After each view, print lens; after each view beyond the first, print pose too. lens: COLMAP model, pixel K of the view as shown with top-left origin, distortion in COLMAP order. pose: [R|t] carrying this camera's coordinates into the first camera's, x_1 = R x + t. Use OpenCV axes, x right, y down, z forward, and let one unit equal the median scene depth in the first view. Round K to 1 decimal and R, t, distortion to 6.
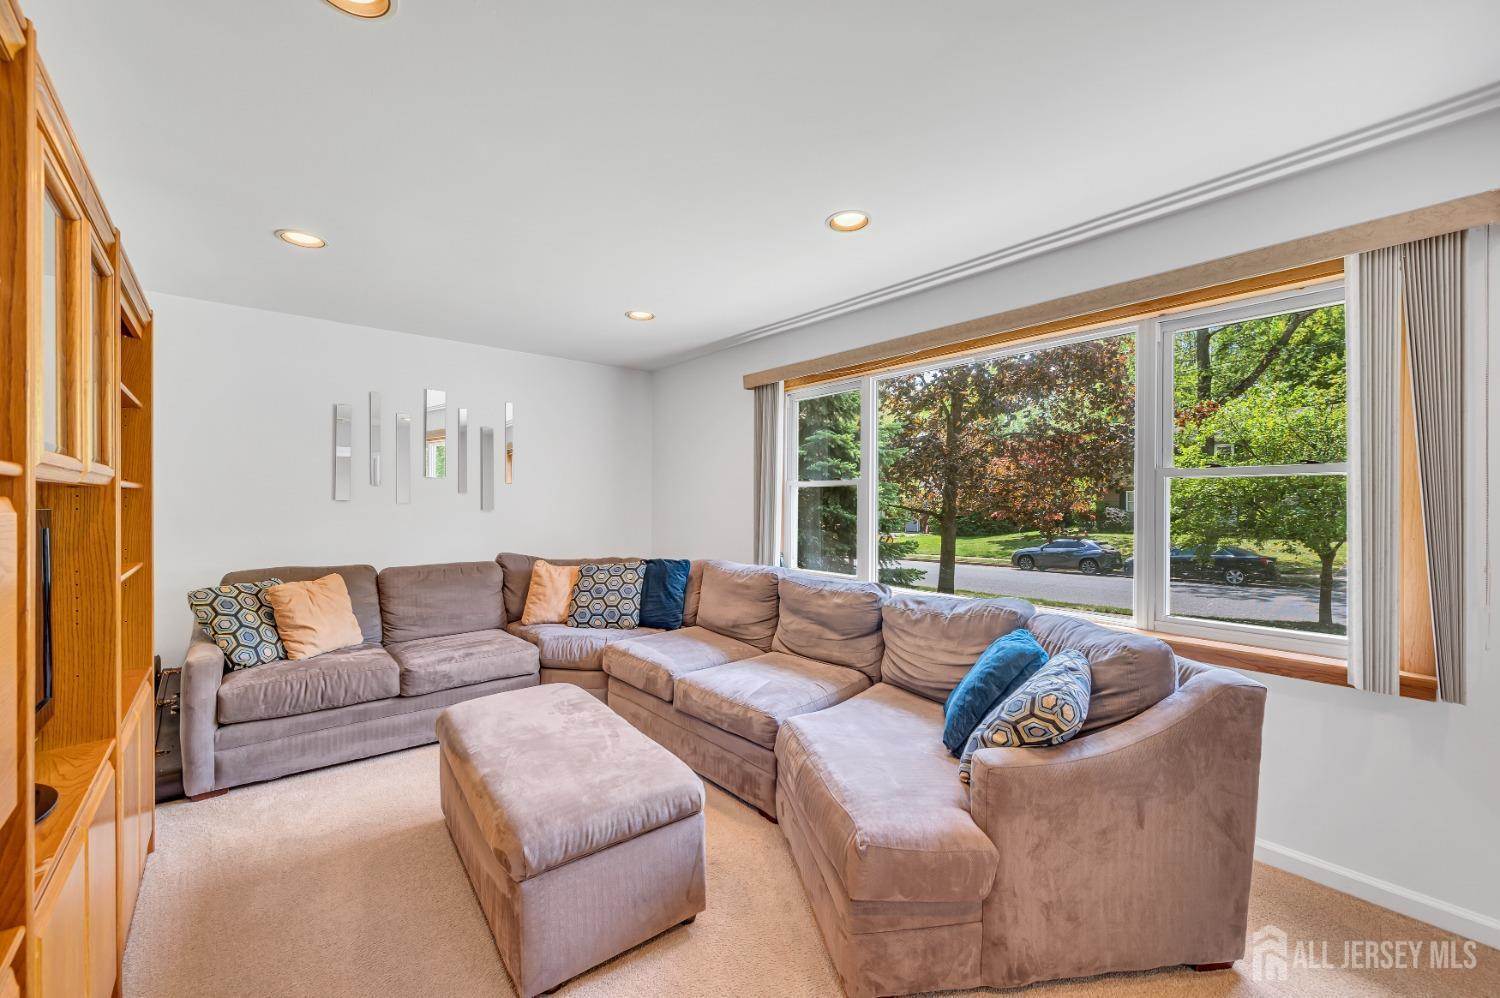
lens RADIAL K [[602.3, 0, 761.5], [0, 602.3, 501.2], [0, 0, 1]] dist [0.000745, -0.000741]
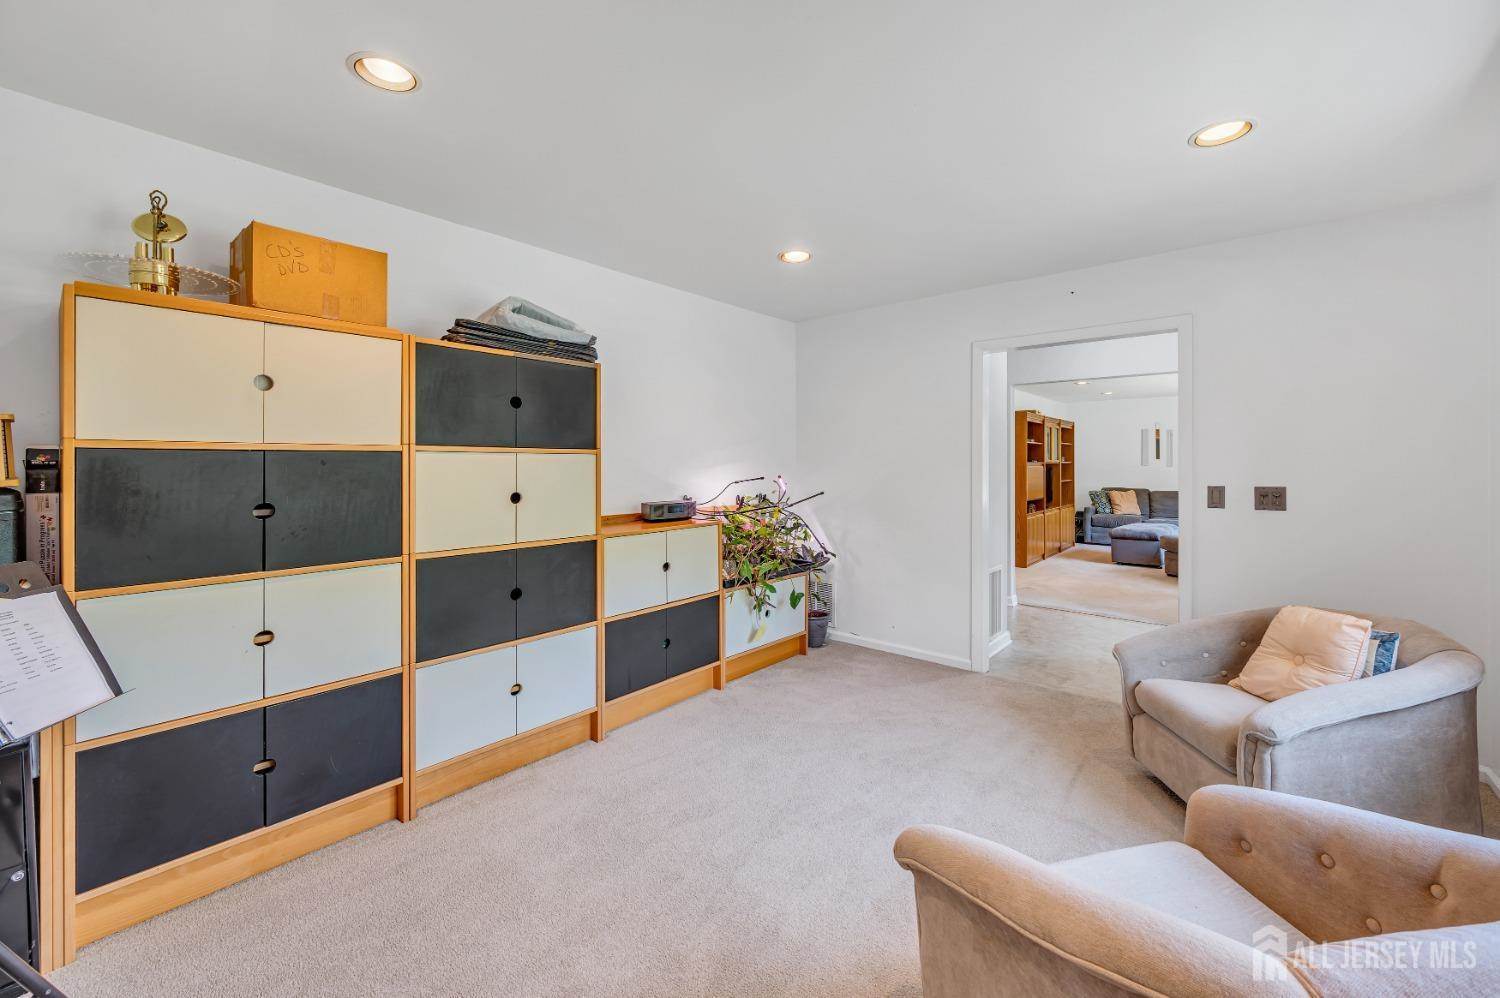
lens RADIAL K [[602.3, 0, 748.1], [0, 602.3, 472.2], [0, 0, 1]] dist [0.000745, -0.000741]
pose [[0.152340, 0.006738, -0.988305, 1.935403], [0.003262, 0.999968, 0.007321, 0.005651], [0.988323, -0.004339, 0.152313, -1.314332]]
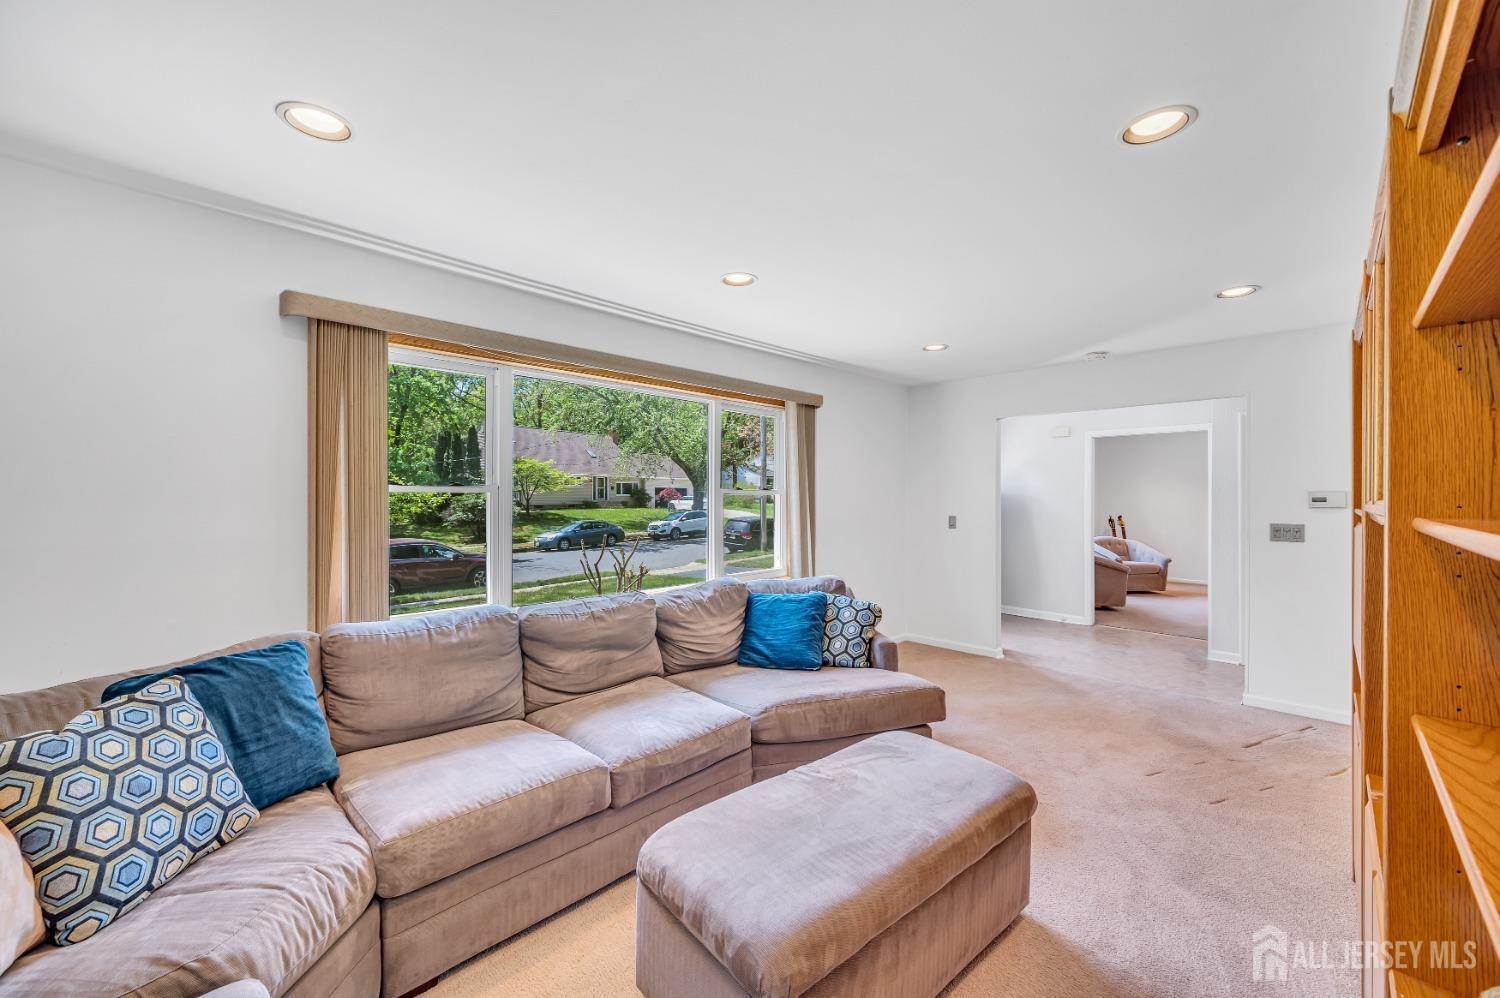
lens RADIAL K [[602.3, 0, 756.0], [0, 602.3, 501.5], [0, 0, 1]] dist [0.000745, -0.000741]
pose [[-0.090233, -0.007324, 0.995894, -0.739701], [-0.001021, 0.999973, 0.007262, -0.023532], [-0.995920, -0.000361, -0.090238, 0.754137]]
